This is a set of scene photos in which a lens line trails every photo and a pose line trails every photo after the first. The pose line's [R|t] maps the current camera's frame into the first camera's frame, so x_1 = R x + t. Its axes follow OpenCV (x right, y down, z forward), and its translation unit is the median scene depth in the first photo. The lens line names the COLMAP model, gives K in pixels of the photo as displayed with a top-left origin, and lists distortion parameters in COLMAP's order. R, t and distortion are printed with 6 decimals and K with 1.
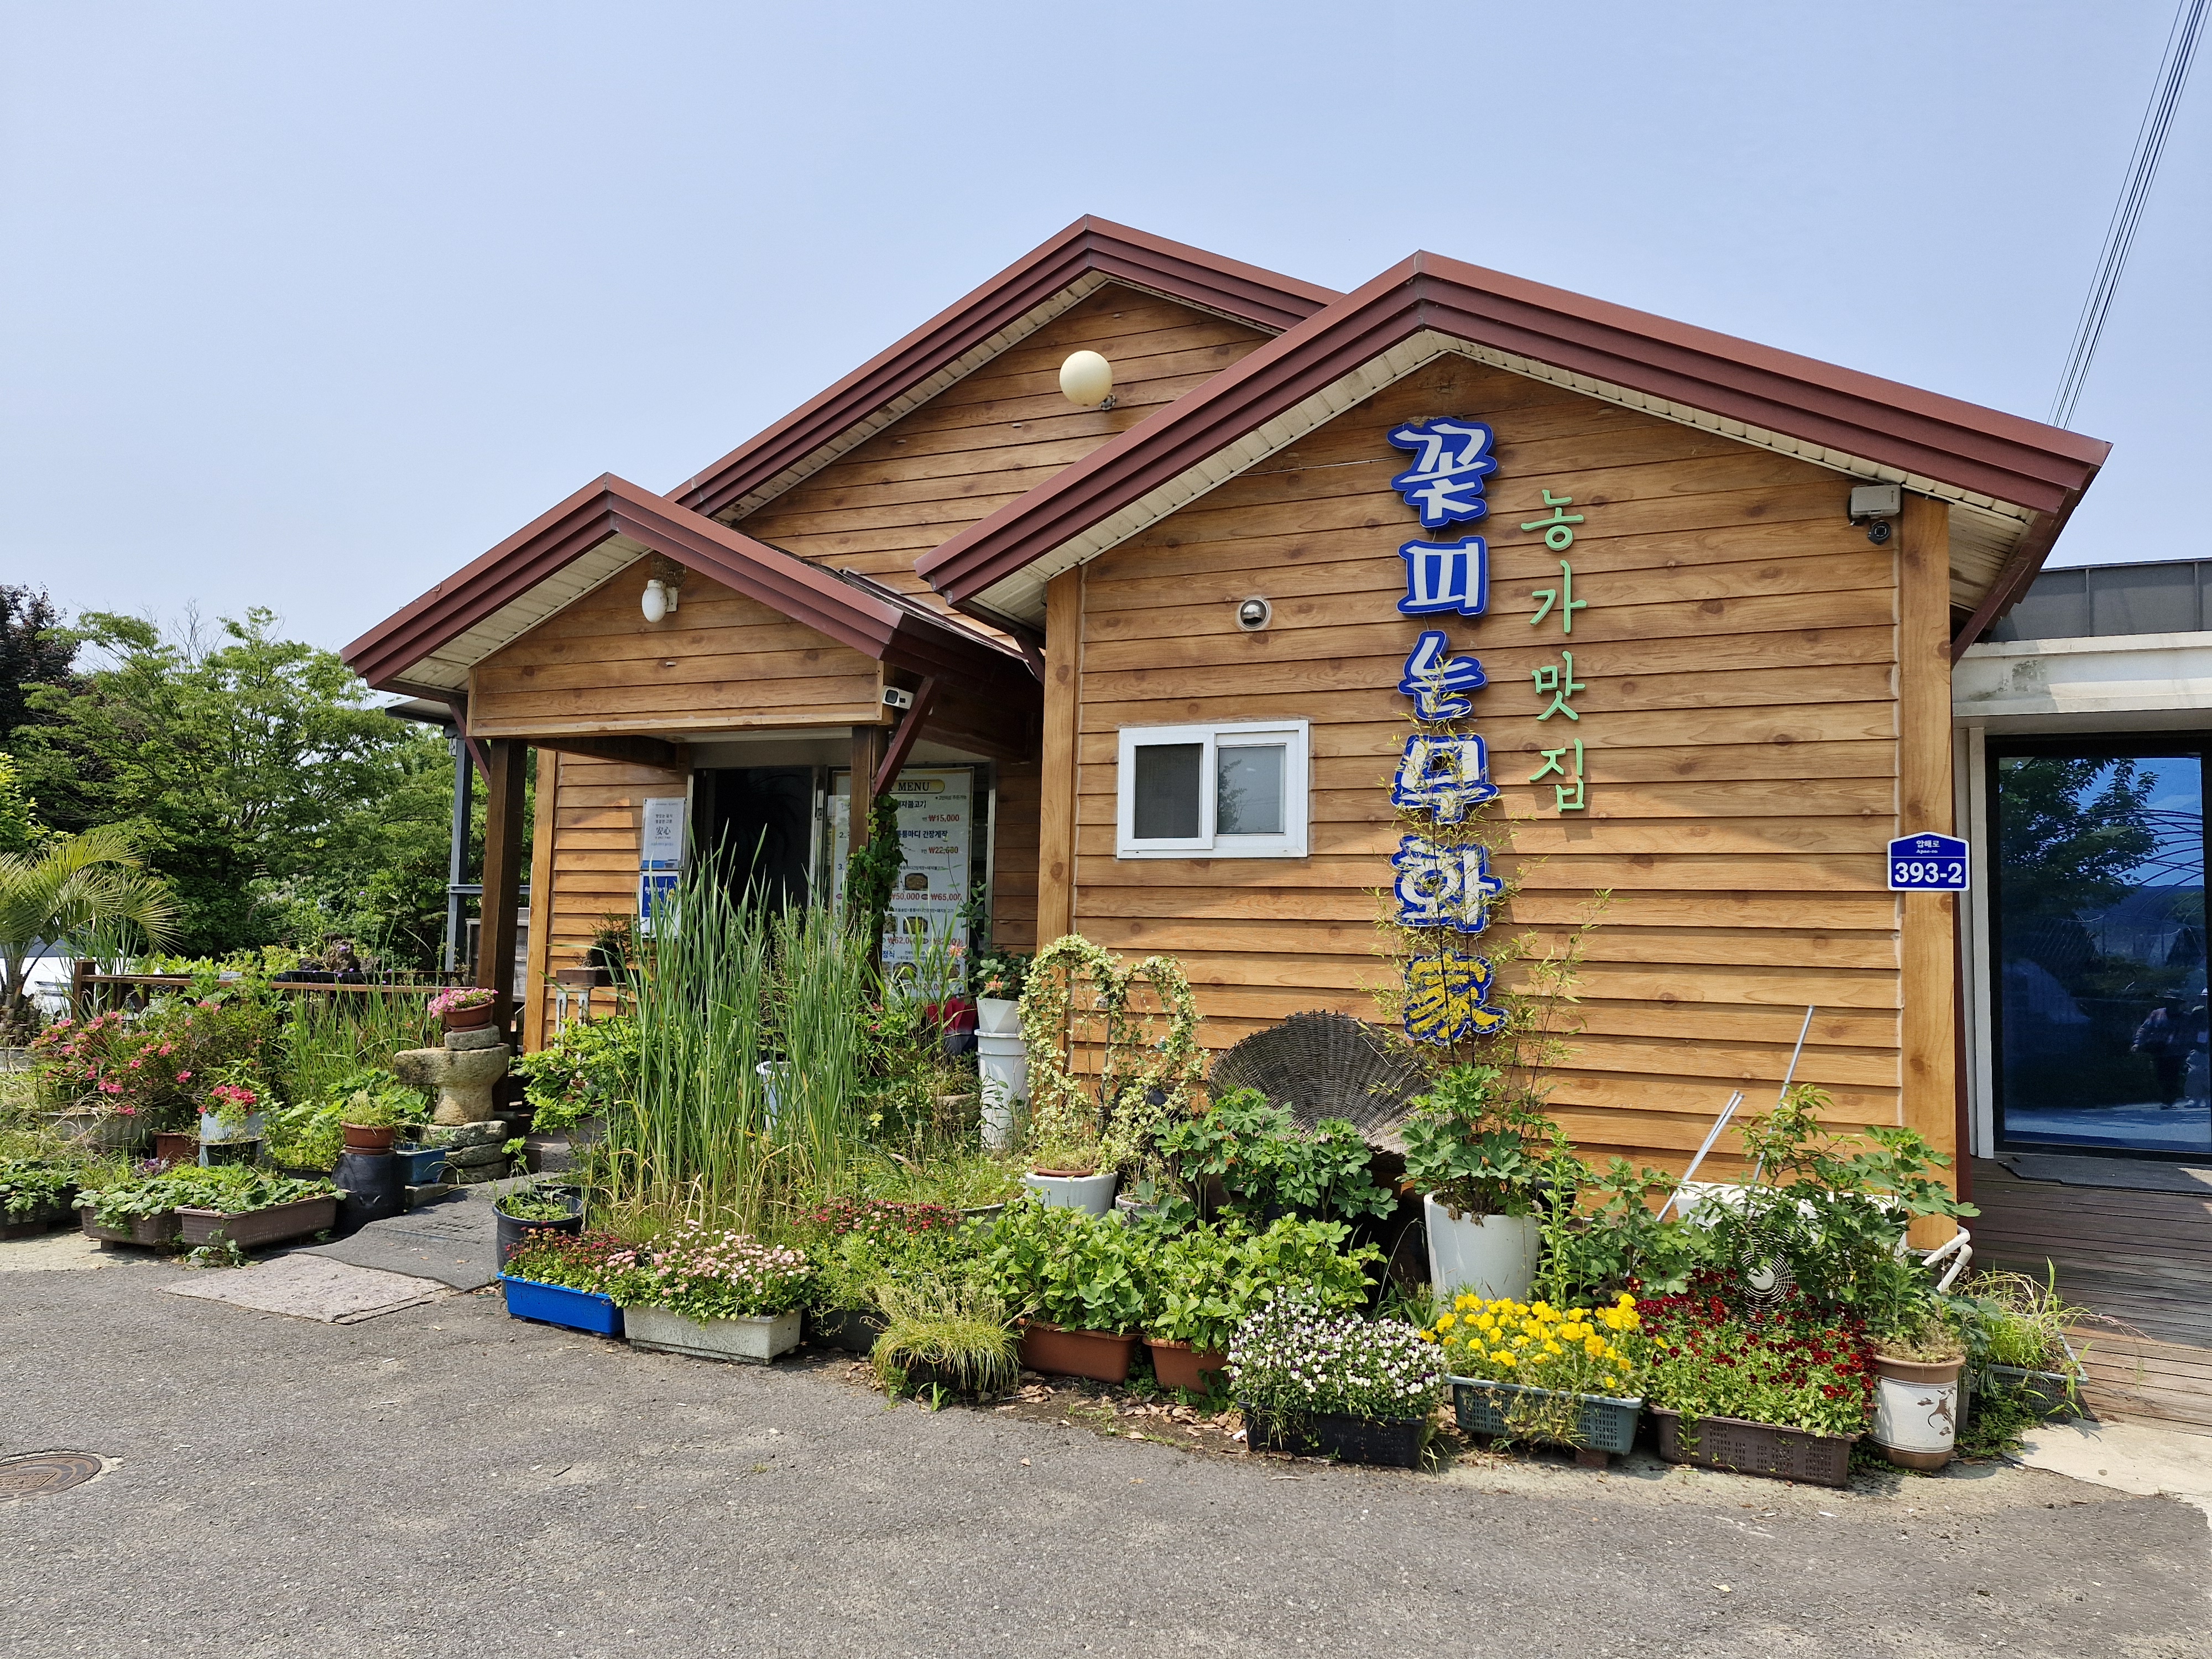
lens RADIAL K [[1557.9, 0, 1129.8], [0, 1557.9, 839.5], [0, 0, 1]] dist [0.090501, -0.156080]
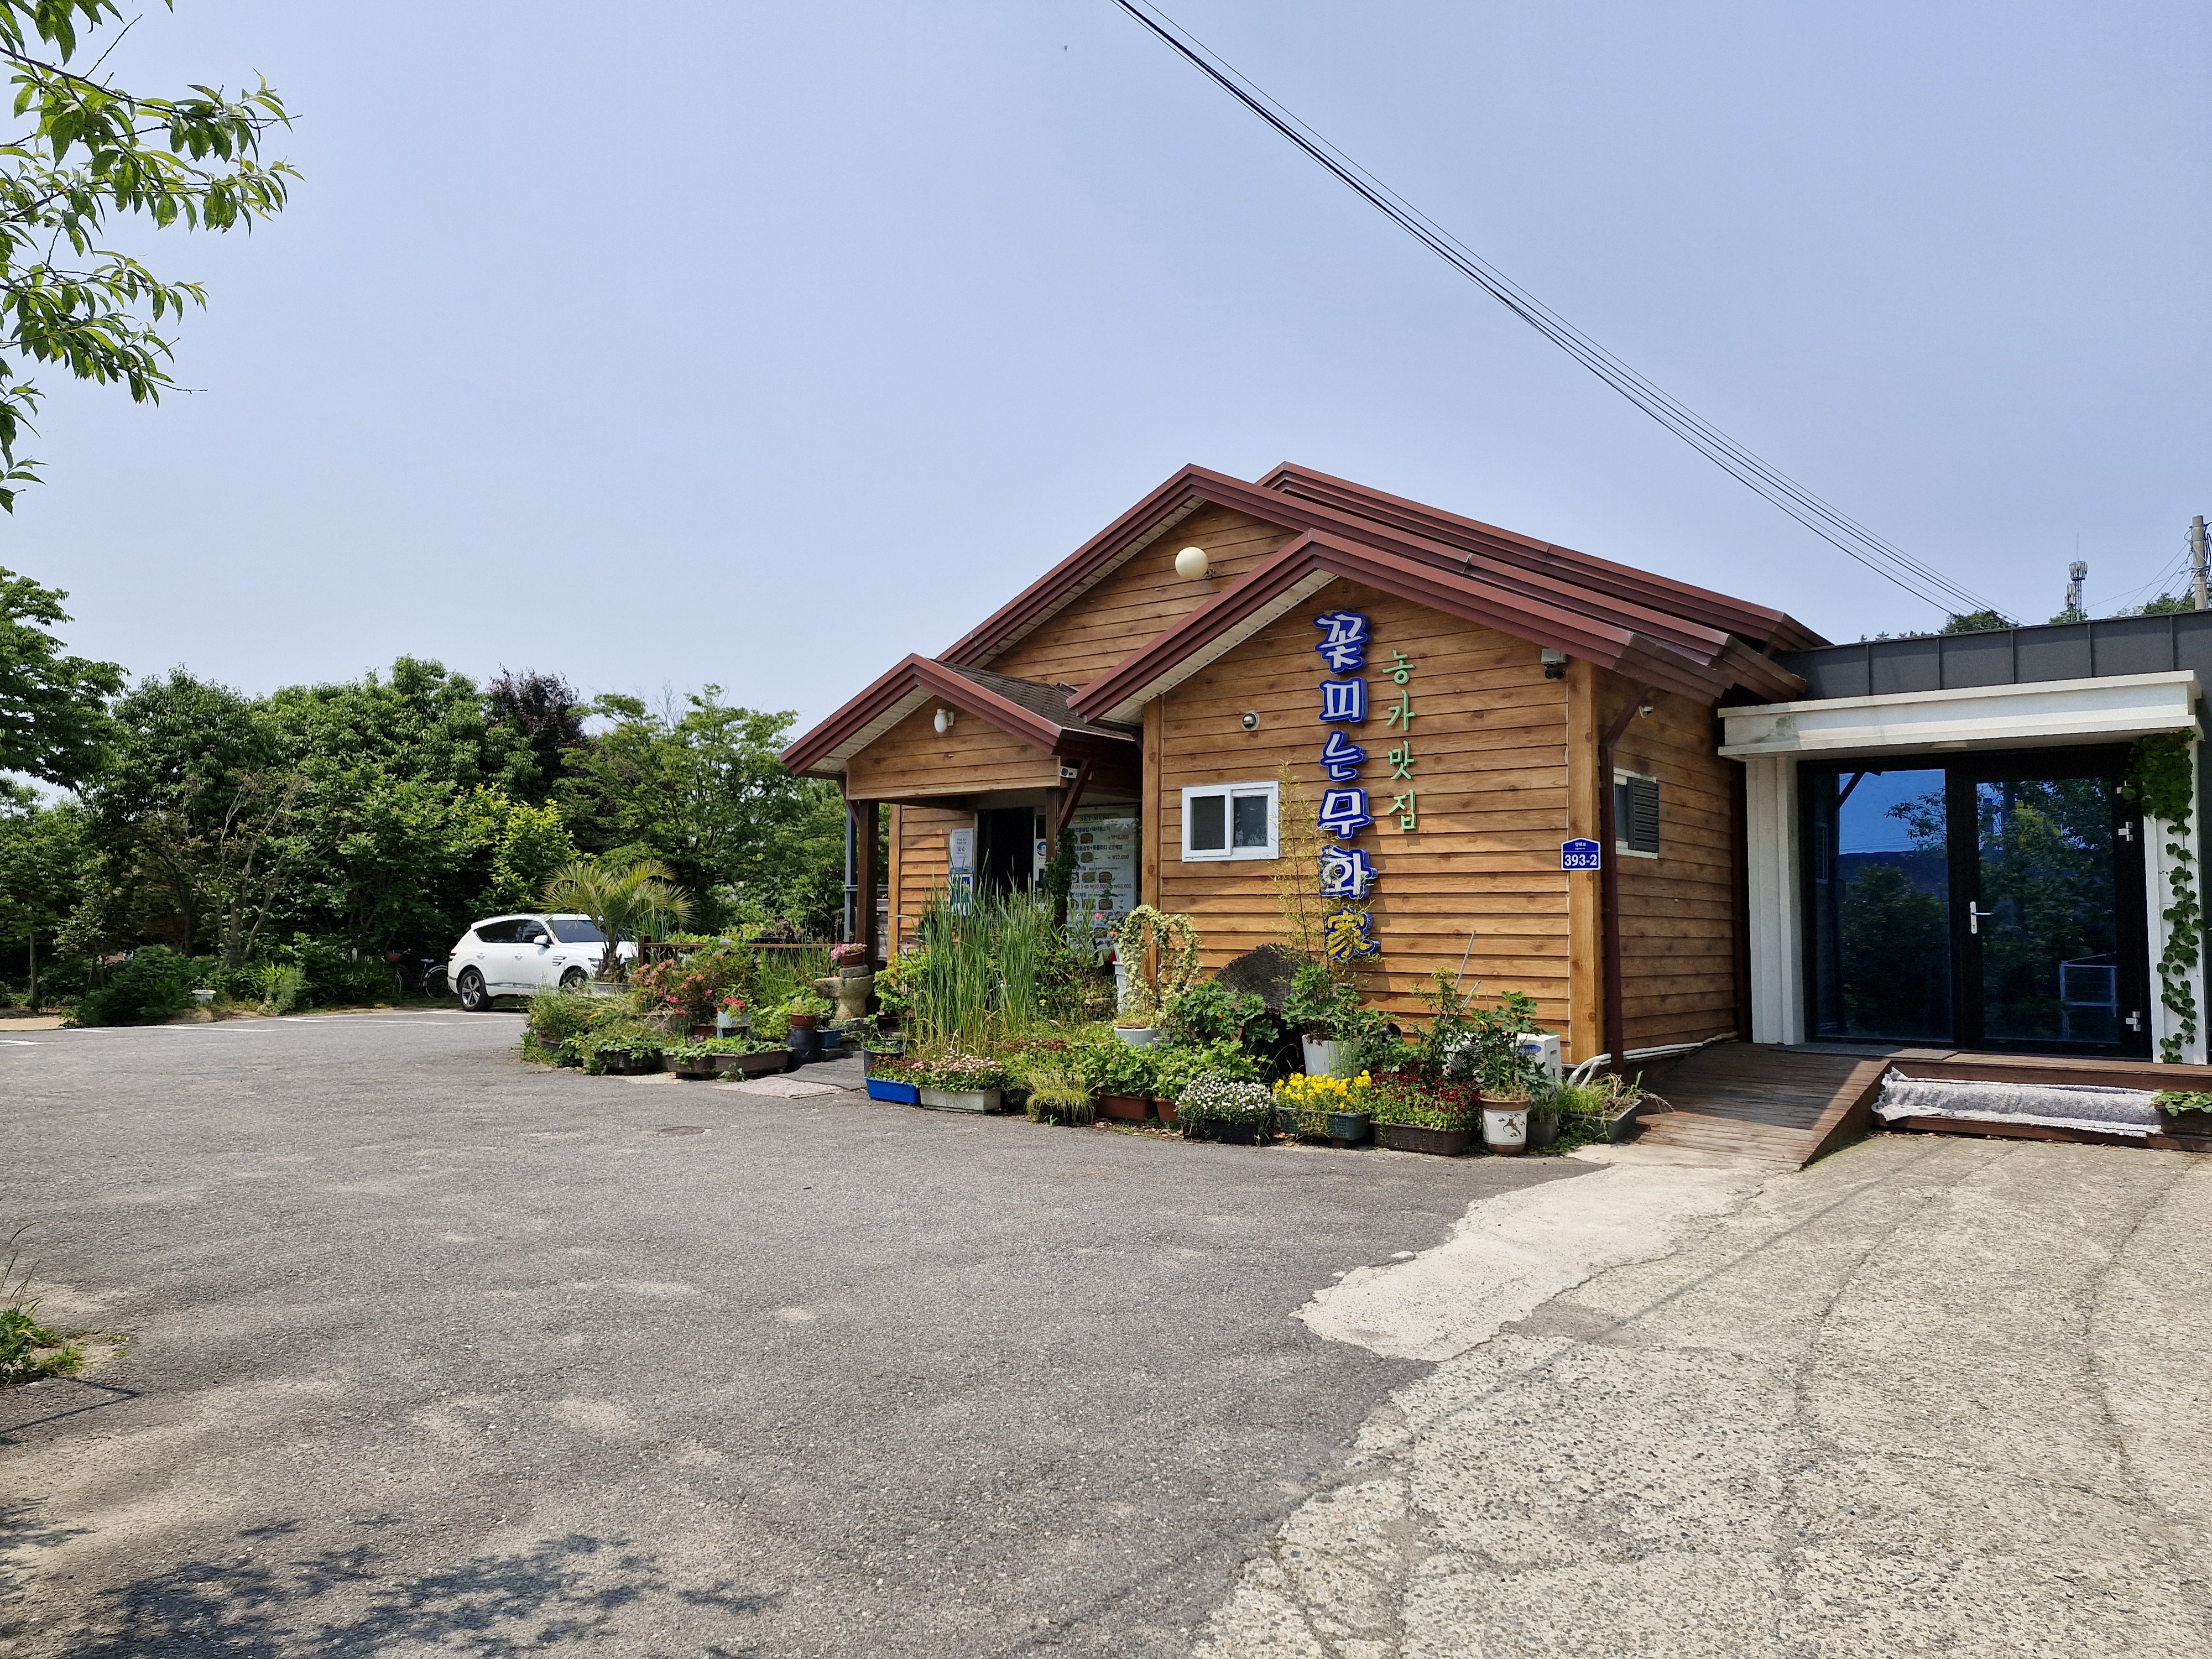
lens RADIAL K [[1543.2, 0, 1070.7], [0, 1543.2, 833.3], [0, 0, 1]] dist [0.036920, -0.123572]
pose [[0.963427, -0.030937, -0.266179, 0.340517], [0.031044, 0.999511, -0.003807, -0.017641], [0.266166, -0.004595, 0.963916, -0.727463]]
